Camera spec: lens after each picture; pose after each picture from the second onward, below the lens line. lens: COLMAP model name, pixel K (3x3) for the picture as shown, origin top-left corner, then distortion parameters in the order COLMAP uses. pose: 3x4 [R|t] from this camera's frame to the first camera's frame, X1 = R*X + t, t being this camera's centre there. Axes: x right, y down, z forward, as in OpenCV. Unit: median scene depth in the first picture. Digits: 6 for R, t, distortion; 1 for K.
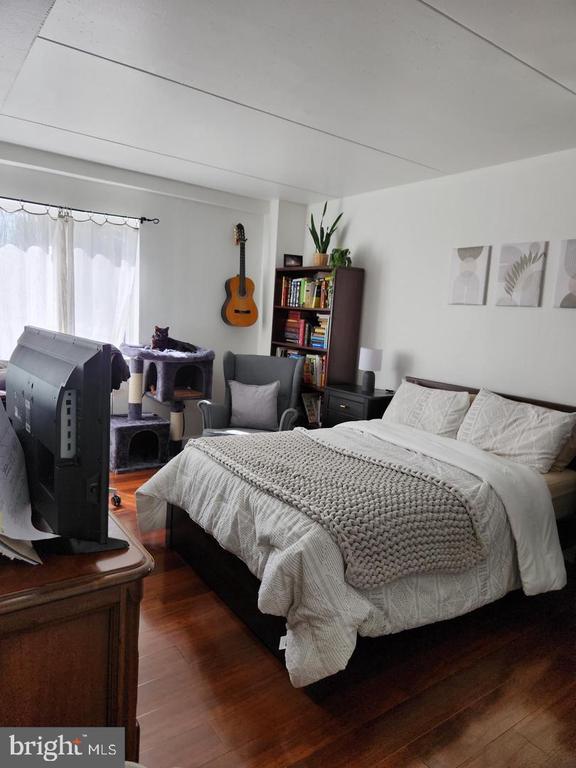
lens RADIAL K [[512.4, 0, 288.4], [0, 512.4, 385.8], [0, 0, 1]] dist [0.079592, -0.069179]
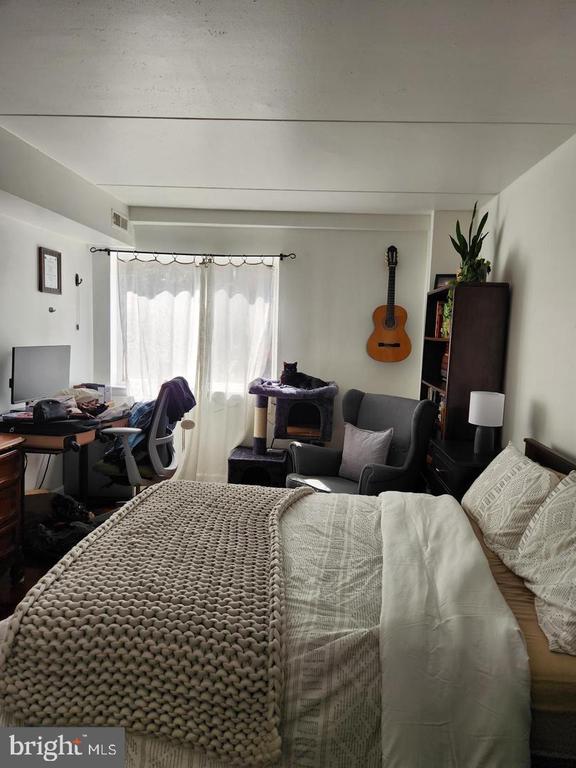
lens RADIAL K [[512.4, 0, 288.3], [0, 512.4, 379.6], [0, 0, 1]] dist [0.079592, -0.069179]
pose [[0.768361, 0.029088, -0.639355, 0.370043], [-0.083785, 0.994941, -0.055424, -0.027088], [0.634509, 0.096154, 0.766911, 0.259690]]
